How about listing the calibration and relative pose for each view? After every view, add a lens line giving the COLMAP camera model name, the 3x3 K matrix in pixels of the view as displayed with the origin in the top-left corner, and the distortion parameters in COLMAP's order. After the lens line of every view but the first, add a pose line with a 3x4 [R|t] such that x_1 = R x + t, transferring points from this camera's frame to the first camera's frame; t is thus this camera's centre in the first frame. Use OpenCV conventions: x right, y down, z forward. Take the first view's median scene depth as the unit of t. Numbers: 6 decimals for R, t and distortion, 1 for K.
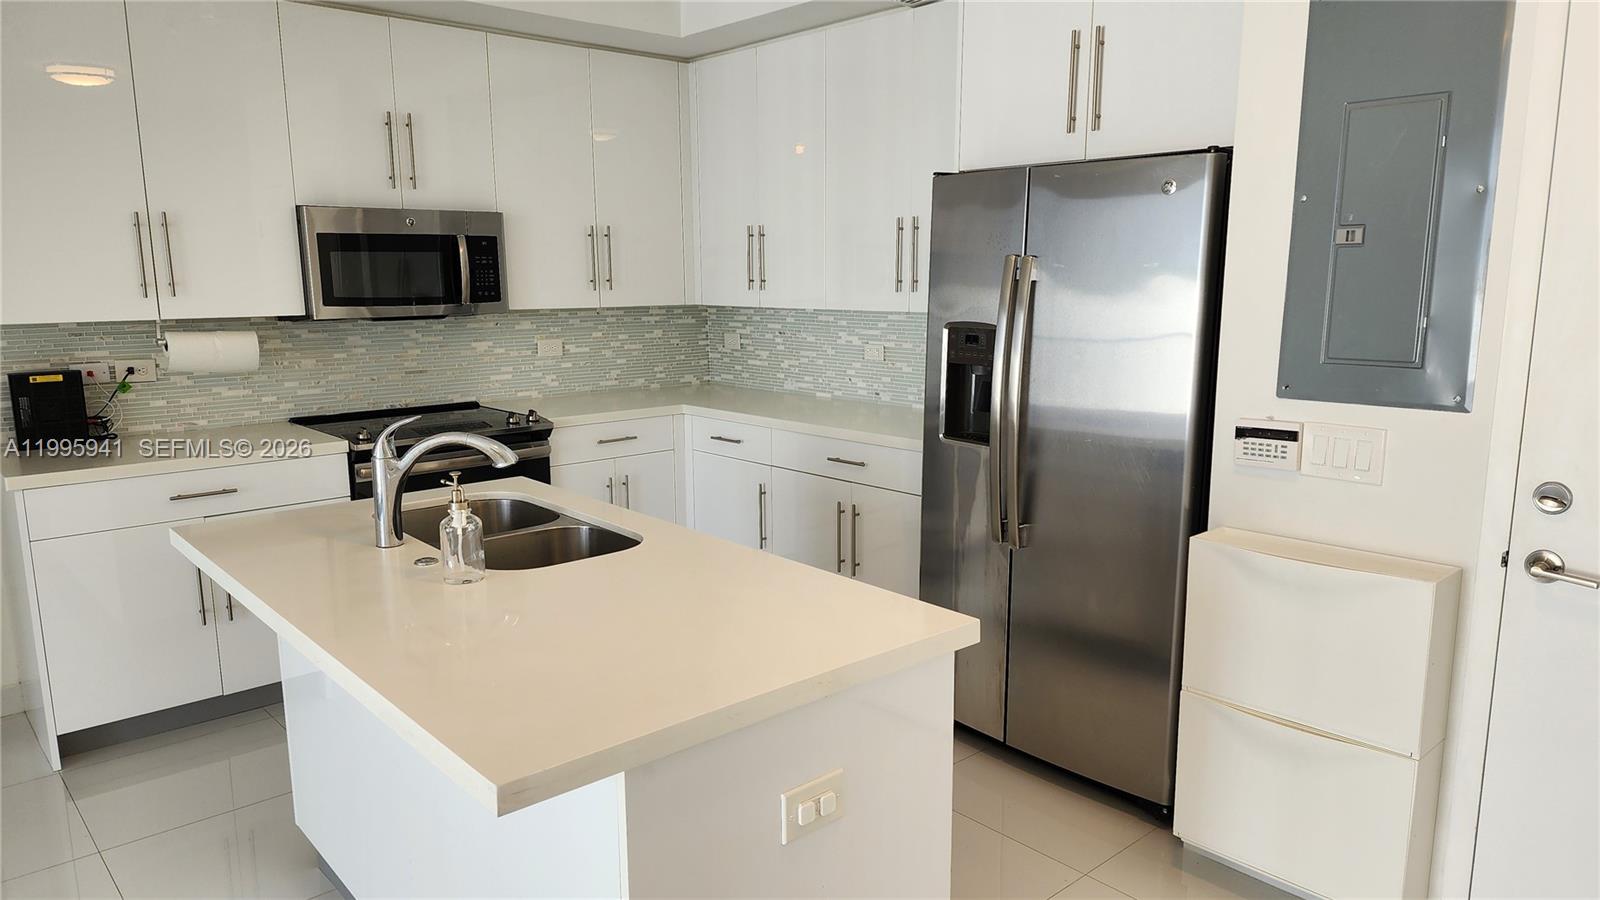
lens RADIAL K [[1039.0, 0, 792.7], [0, 1039.0, 470.3], [0, 0, 1]] dist [0.089957, -0.116915]
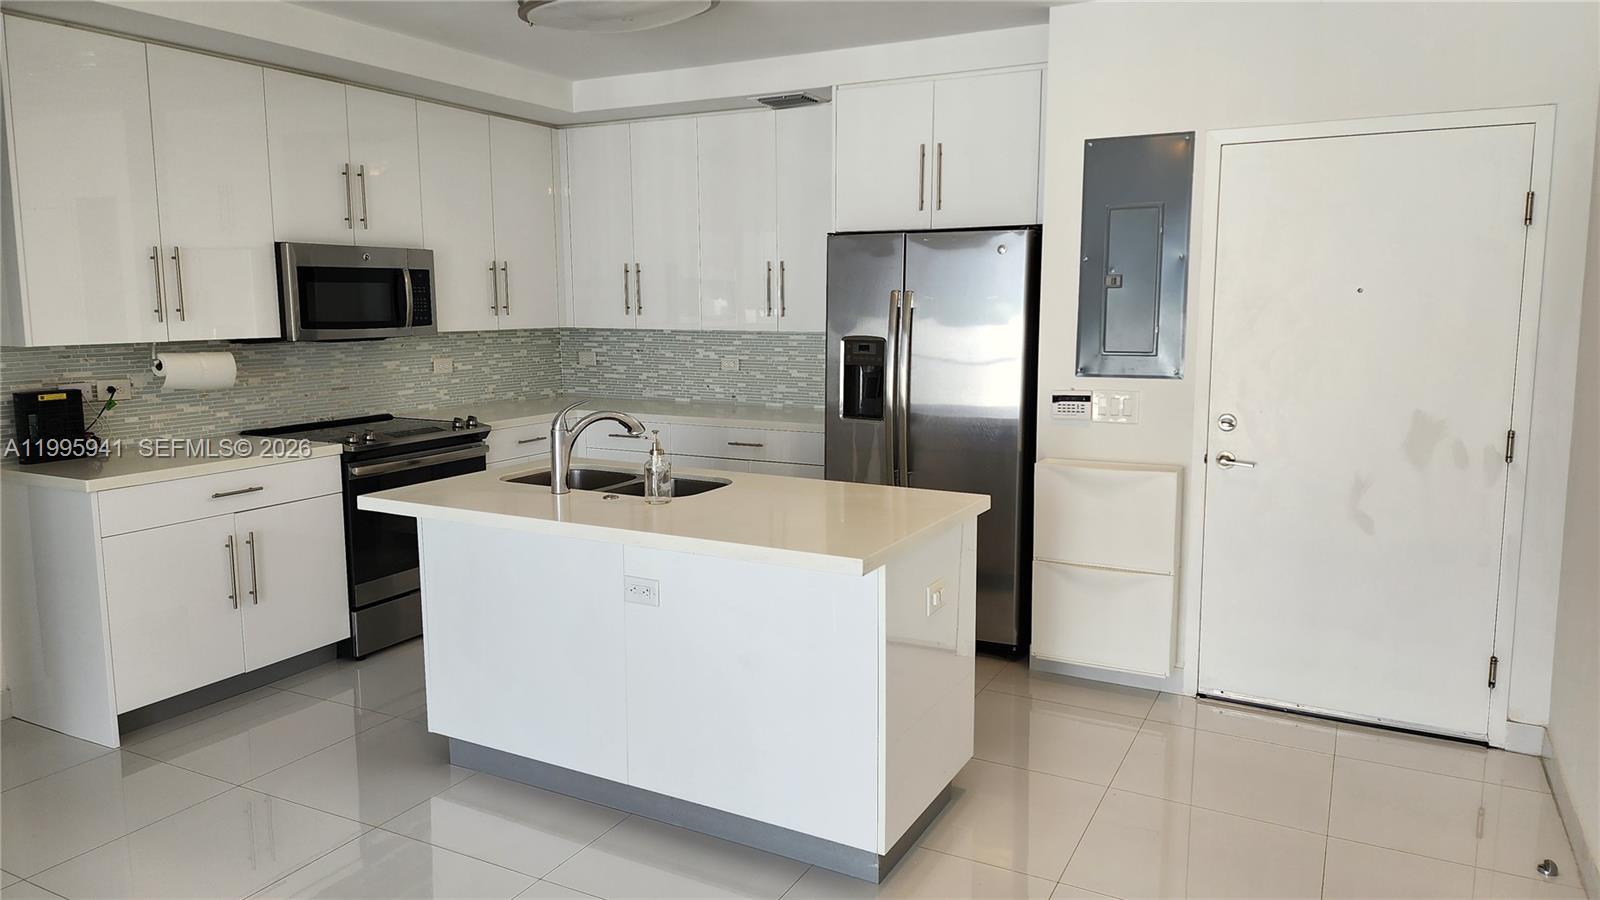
lens RADIAL K [[1039.0, 0, 792.7], [0, 1039.0, 470.3], [0, 0, 1]] dist [0.089957, -0.116915]
pose [[0.936717, -0.053302, 0.346005, -0.321608], [0.062925, 0.997880, -0.016629, 0.046441], [-0.344385, 0.037350, 0.938085, -0.236833]]
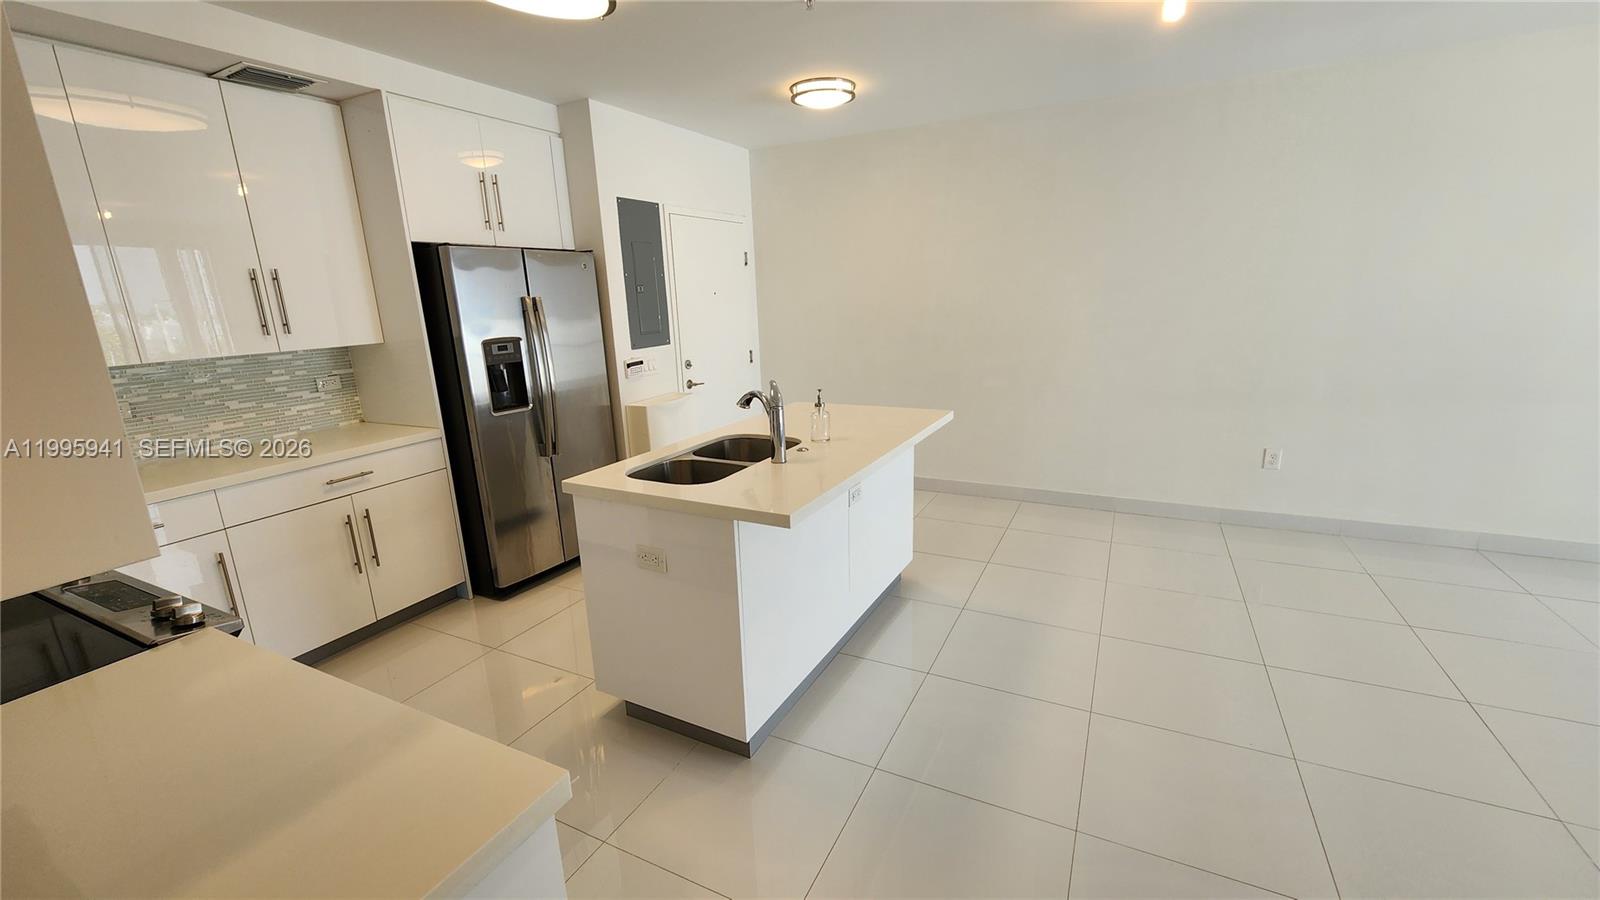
lens RADIAL K [[663.7, 0, 820.4], [0, 663.7, 455.9], [0, 0, 1]] dist [0.011355, 0.000319]
pose [[-0.391255, -0.201659, 0.897916, -0.757408], [0.214761, 0.928749, 0.302163, -0.132693], [-0.894873, 0.311060, -0.320069, 0.700877]]
